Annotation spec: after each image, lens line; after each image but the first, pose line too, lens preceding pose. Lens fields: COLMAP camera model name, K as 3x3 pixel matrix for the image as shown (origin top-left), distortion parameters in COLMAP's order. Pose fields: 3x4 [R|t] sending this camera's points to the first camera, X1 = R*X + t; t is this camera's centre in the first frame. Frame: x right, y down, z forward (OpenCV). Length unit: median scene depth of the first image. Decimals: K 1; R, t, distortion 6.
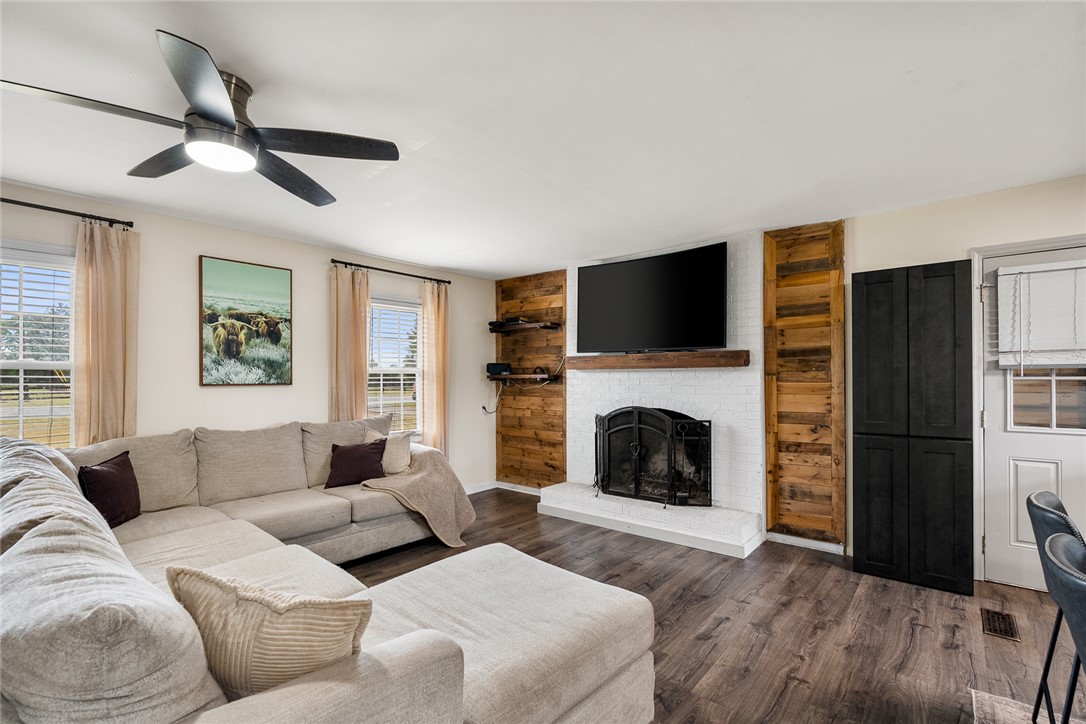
lens RADIAL K [[491.5, 0, 564.4], [0, 491.5, 378.5], [0, 0, 1]] dist [-0.008737, 0.000954]
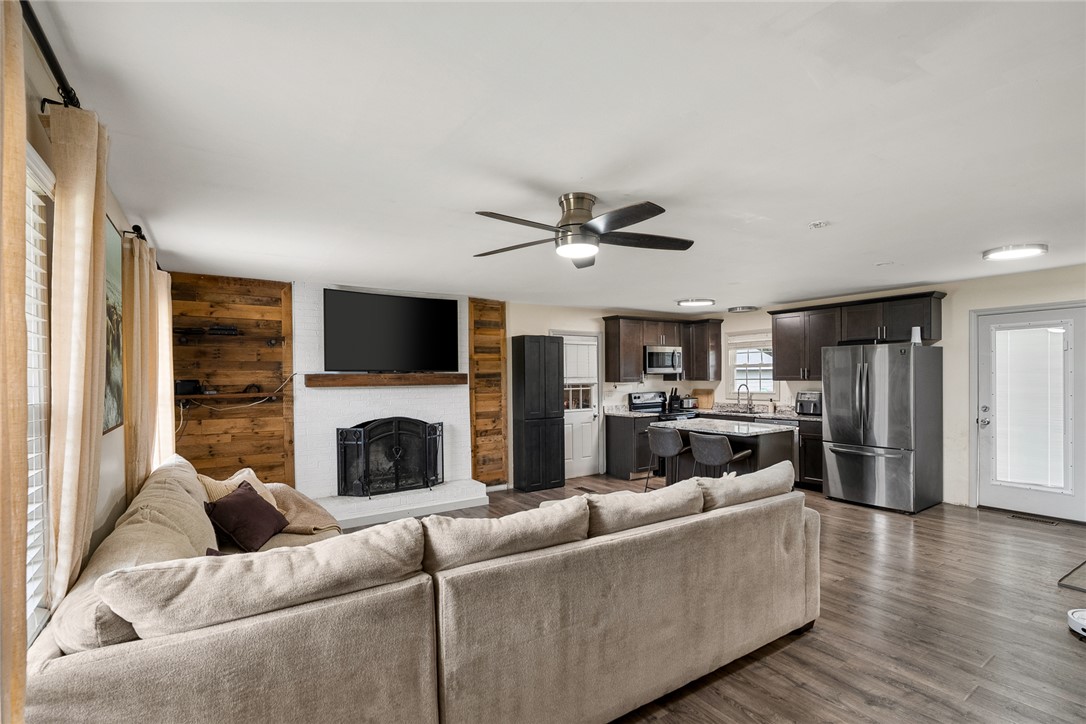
lens RADIAL K [[491.5, 0, 540.6], [0, 491.5, 382.4], [0, 0, 1]] dist [-0.008737, 0.000954]
pose [[0.285859, -0.011508, 0.958203, -1.089896], [0.008093, 0.999921, 0.009594, -0.045591], [-0.958238, 0.005013, 0.285929, 0.357554]]
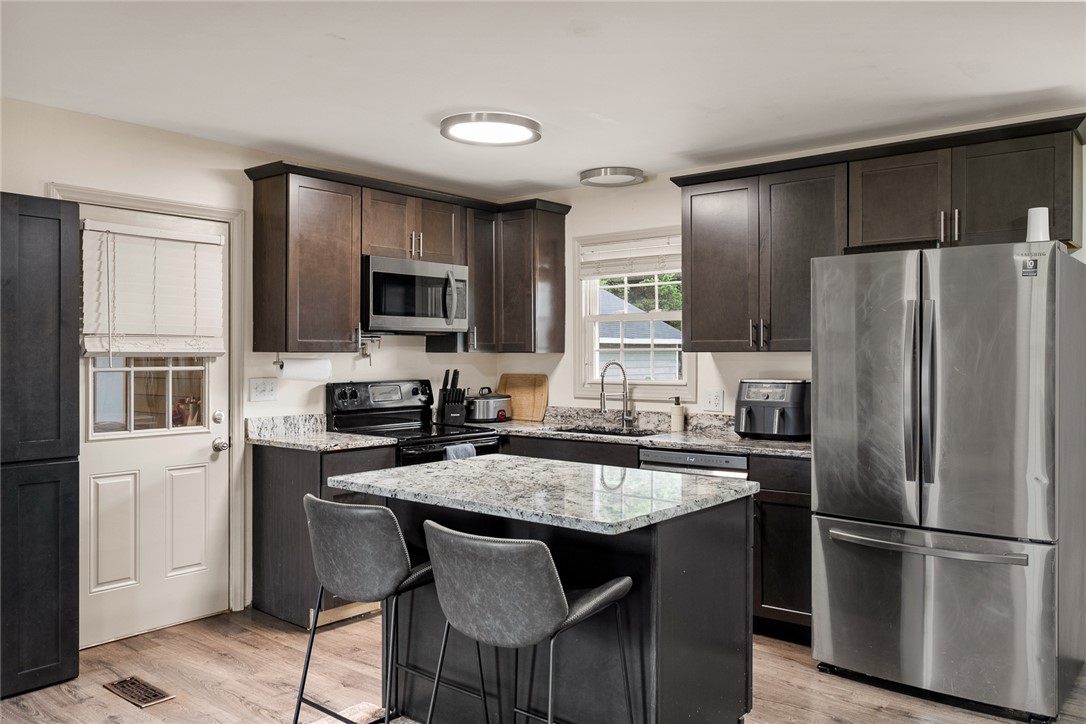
lens RADIAL K [[863.0, 0, 534.0], [0, 863.0, 355.9], [0, 0, 1]] dist [0.003569, -0.001085]
pose [[-0.002741, 0.003206, 0.999991, -0.333474], [-0.003082, 0.999990, -0.003215, -0.015511], [-0.999991, -0.003091, -0.002731, 0.270323]]
